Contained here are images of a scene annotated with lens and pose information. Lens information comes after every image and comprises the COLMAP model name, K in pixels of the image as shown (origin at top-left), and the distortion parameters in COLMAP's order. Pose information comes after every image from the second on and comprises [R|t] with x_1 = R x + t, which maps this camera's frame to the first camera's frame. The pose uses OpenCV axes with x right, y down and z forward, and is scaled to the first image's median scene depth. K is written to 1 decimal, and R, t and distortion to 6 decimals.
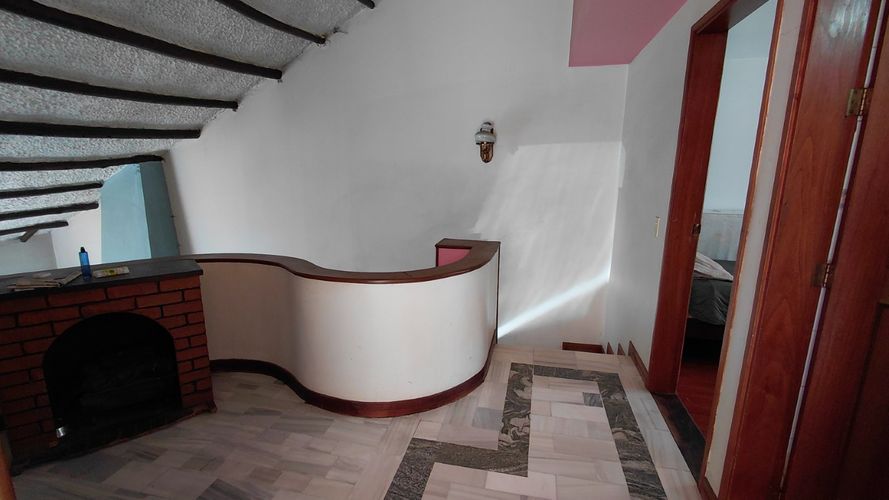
lens RADIAL K [[412.6, 0, 443.7], [0, 412.6, 249.0], [0, 0, 1]] dist [-0.003857, 0.001613]
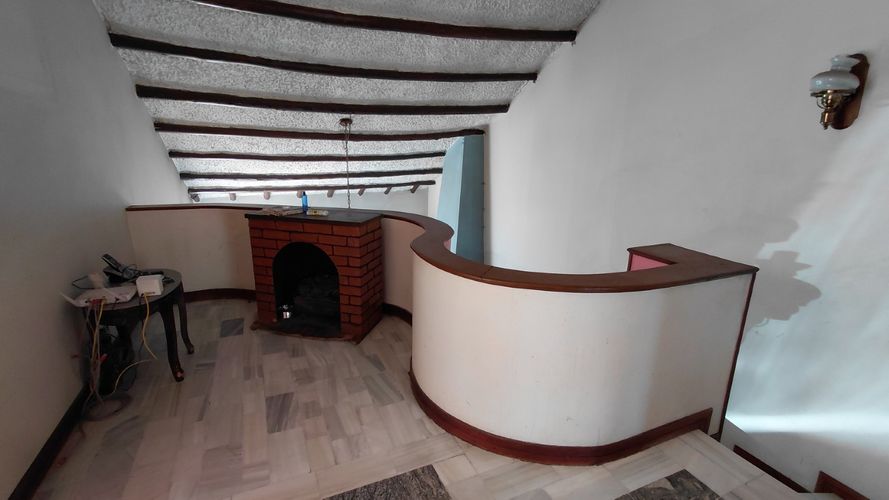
lens RADIAL K [[412.6, 0, 439.8], [0, 412.6, 251.2], [0, 0, 1]] dist [-0.003857, 0.001613]
pose [[0.600263, 0.208260, -0.772213, 0.291636], [-0.167351, 0.976836, 0.133359, -0.040410], [0.782099, 0.049181, 0.621211, 0.296779]]
